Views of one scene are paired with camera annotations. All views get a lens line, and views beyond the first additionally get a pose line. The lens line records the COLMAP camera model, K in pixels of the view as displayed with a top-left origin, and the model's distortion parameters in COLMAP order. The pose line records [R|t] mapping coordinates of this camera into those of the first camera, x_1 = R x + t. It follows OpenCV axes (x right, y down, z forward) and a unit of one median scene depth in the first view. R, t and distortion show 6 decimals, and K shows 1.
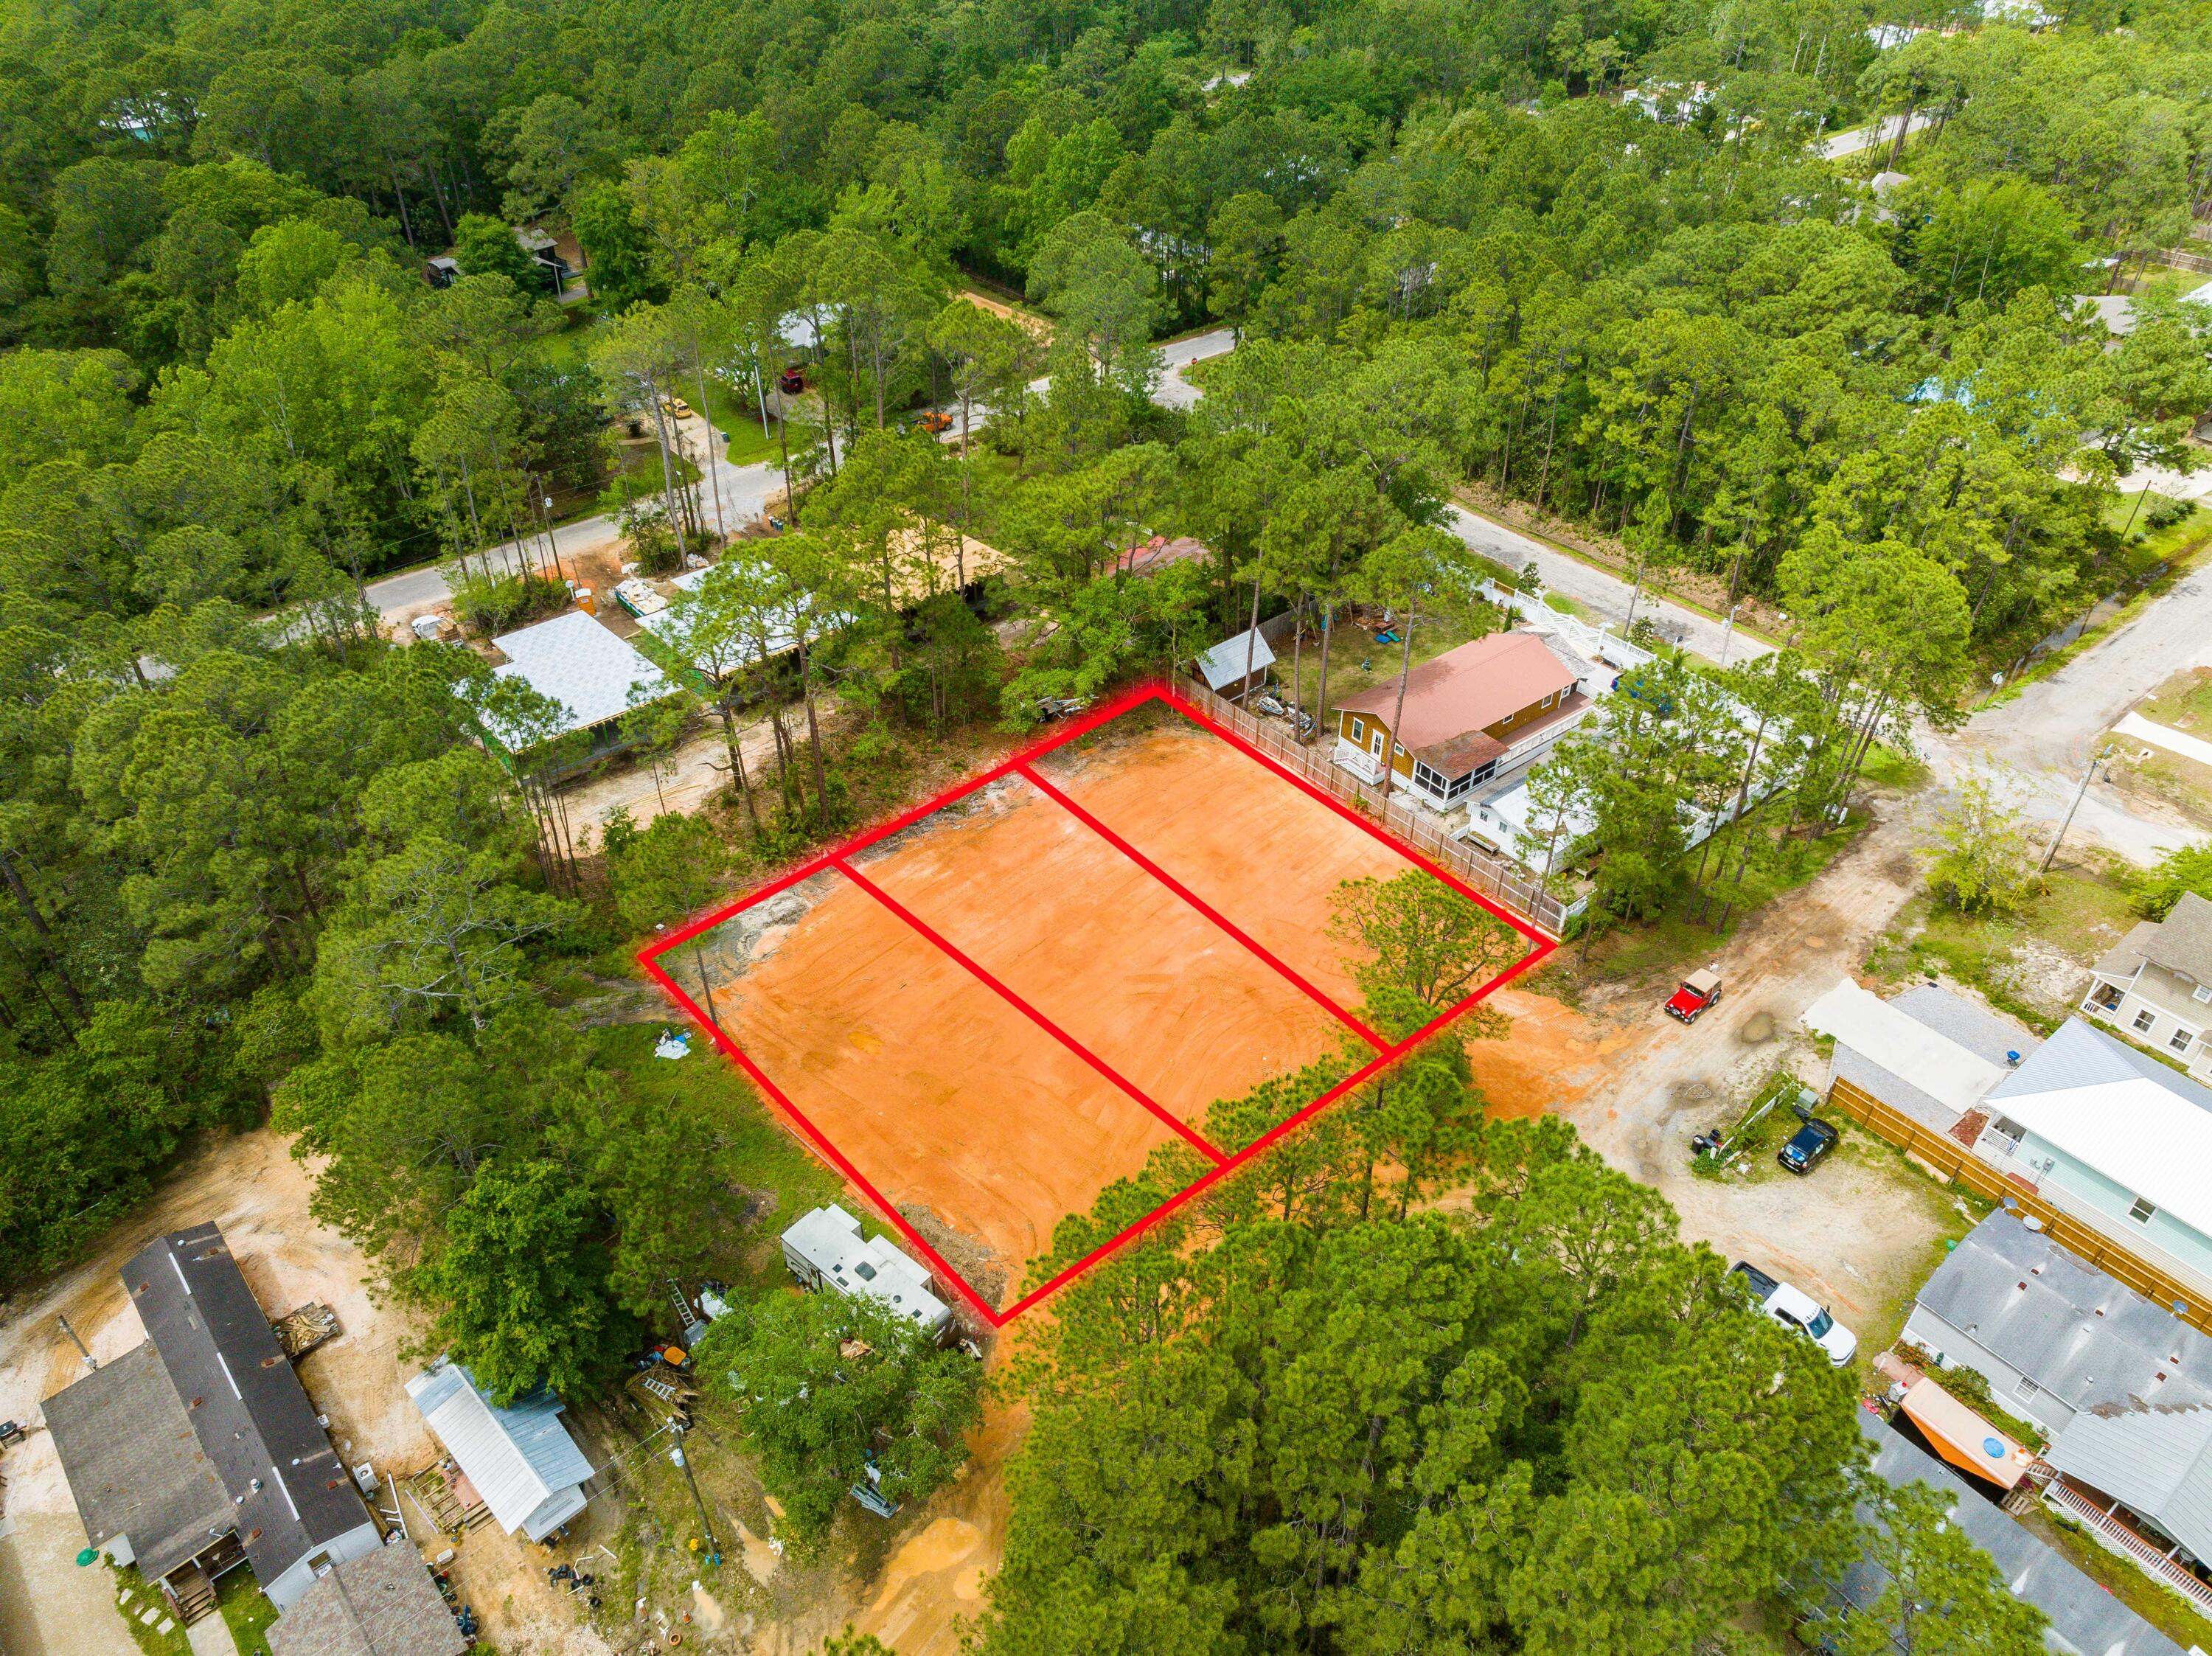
lens RADIAL K [[1541.0, 0, 1106.0], [0, 1541.0, 828.0], [0, 0, 1]] dist [-0.033898, 0.033080]
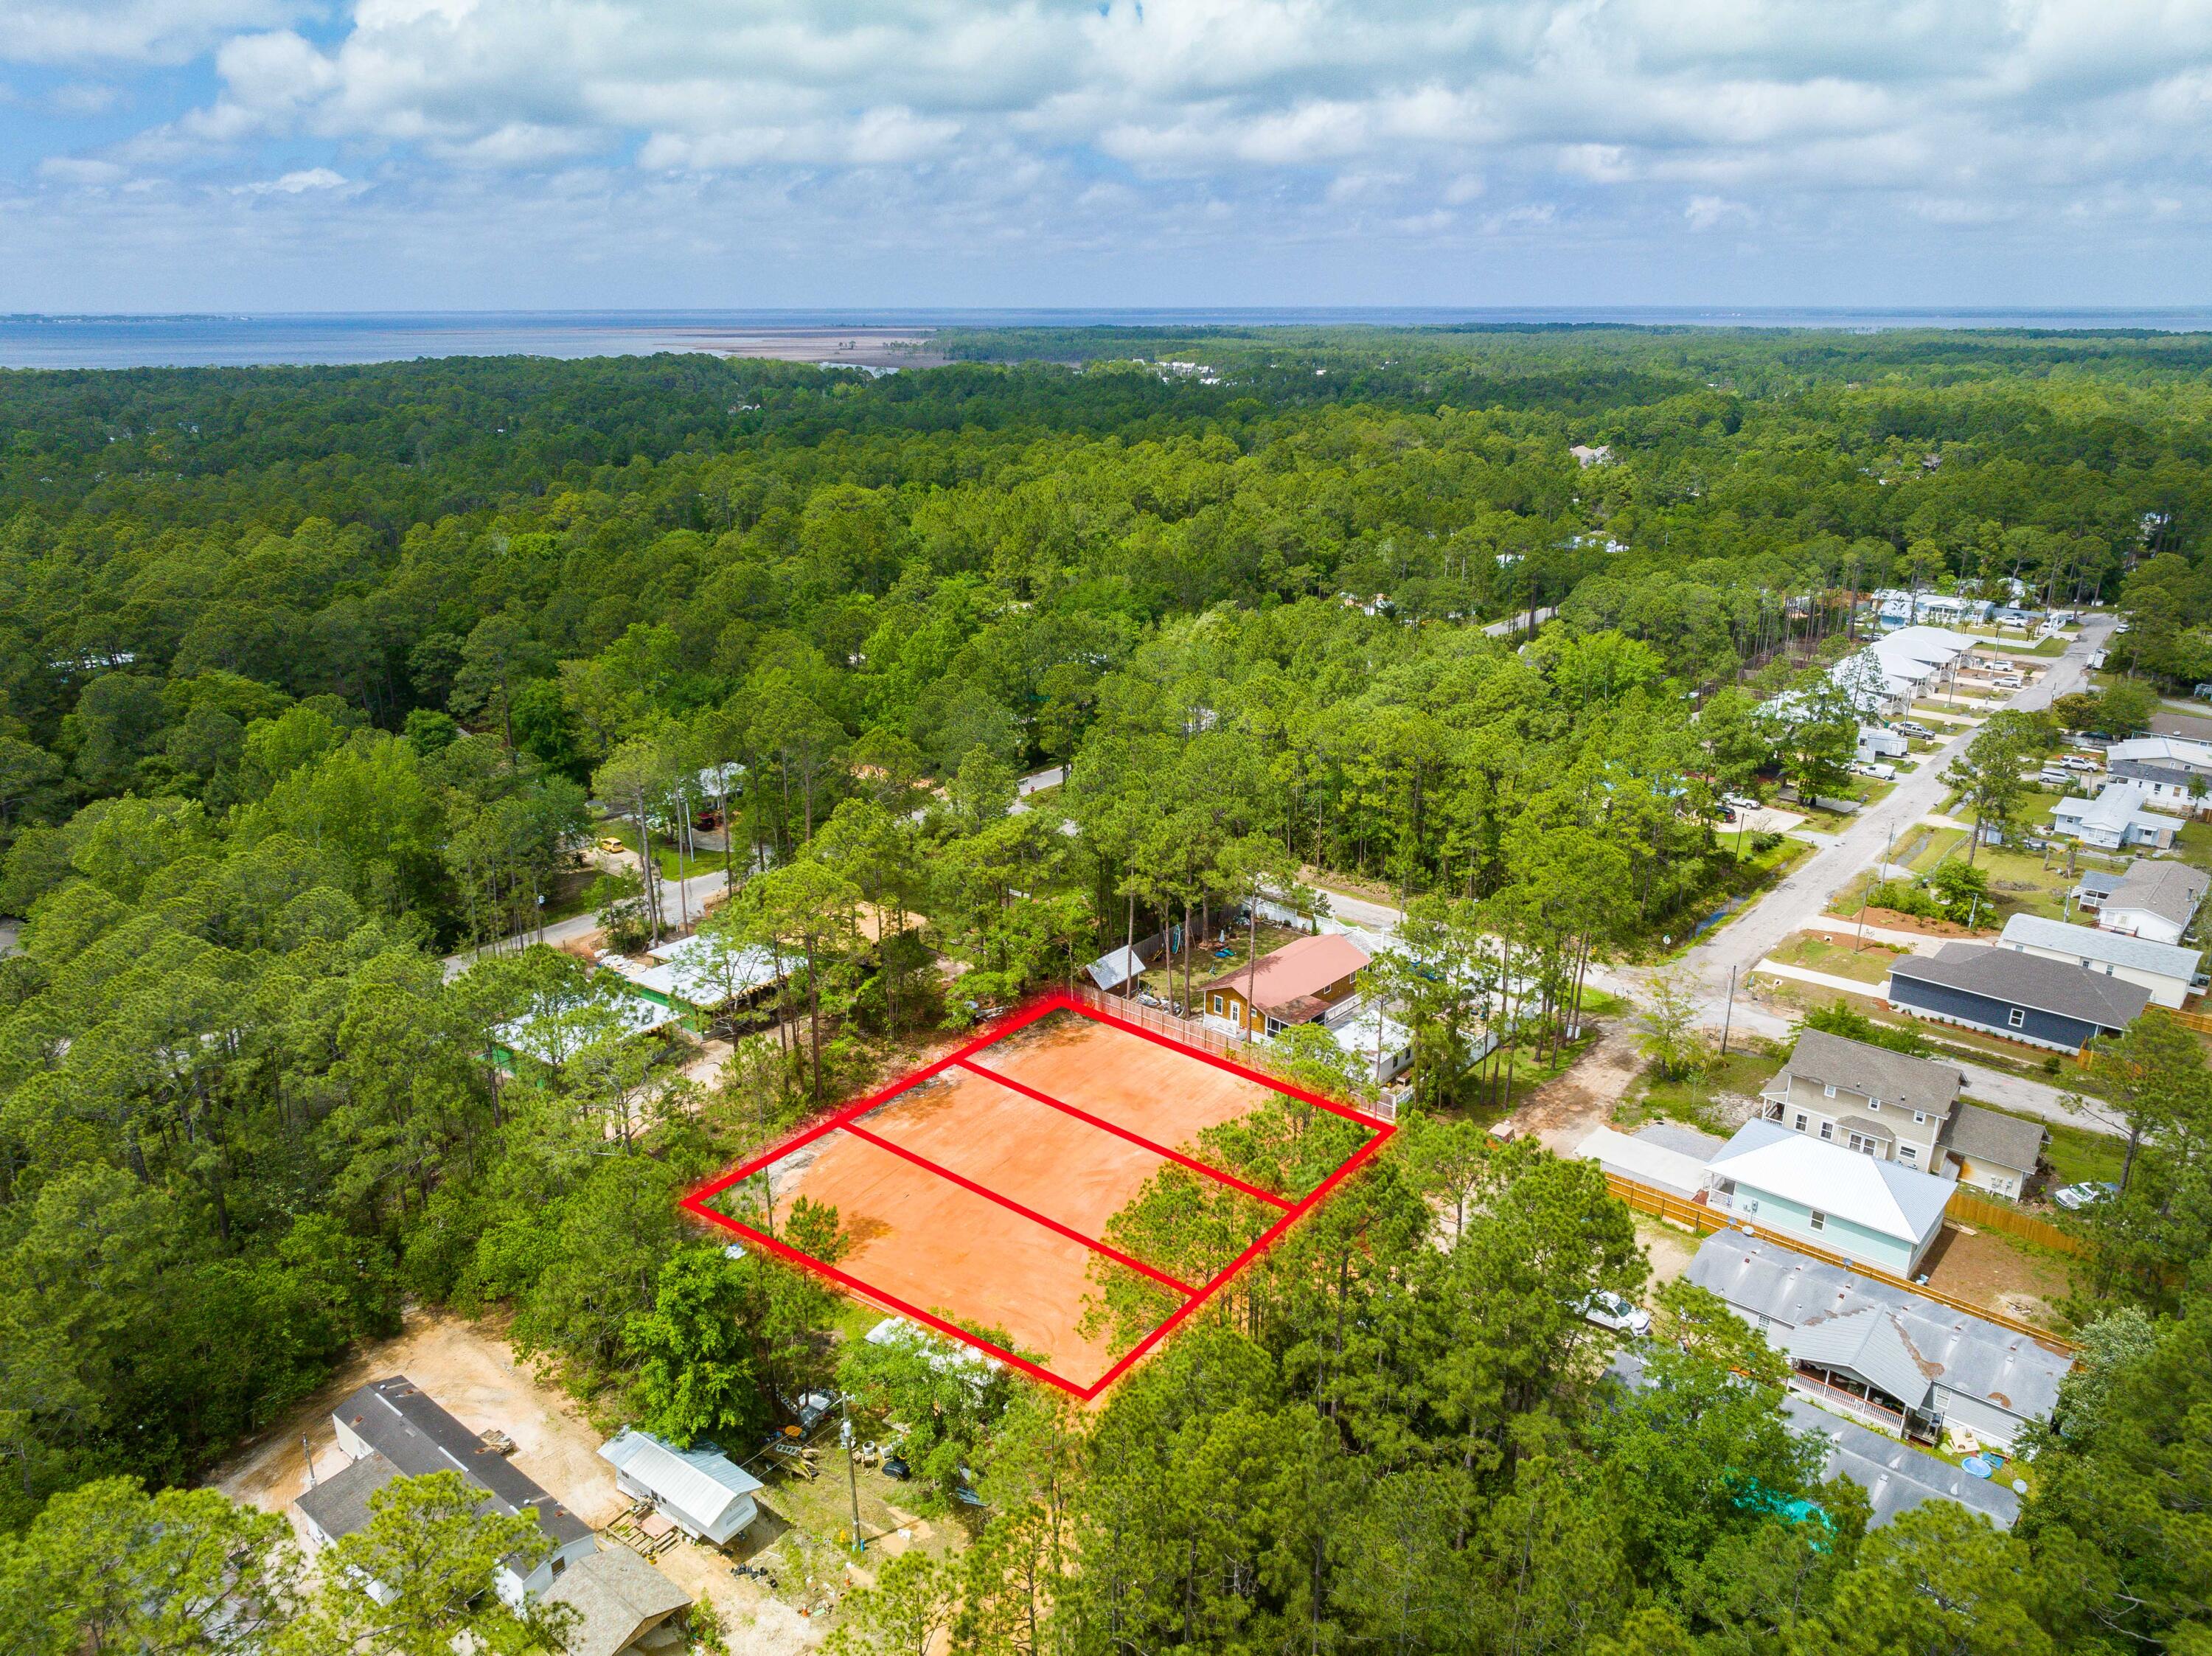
lens RADIAL K [[1561.8, 0, 1106.0], [0, 1561.8, 828.0], [0, 0, 1]] dist [0.000751, -0.063991]
pose [[0.984764, -0.056631, 0.164415, -0.133023], [0.108040, 0.940111, -0.323294, 0.202561], [-0.136260, 0.336132, 0.931906, -0.262664]]
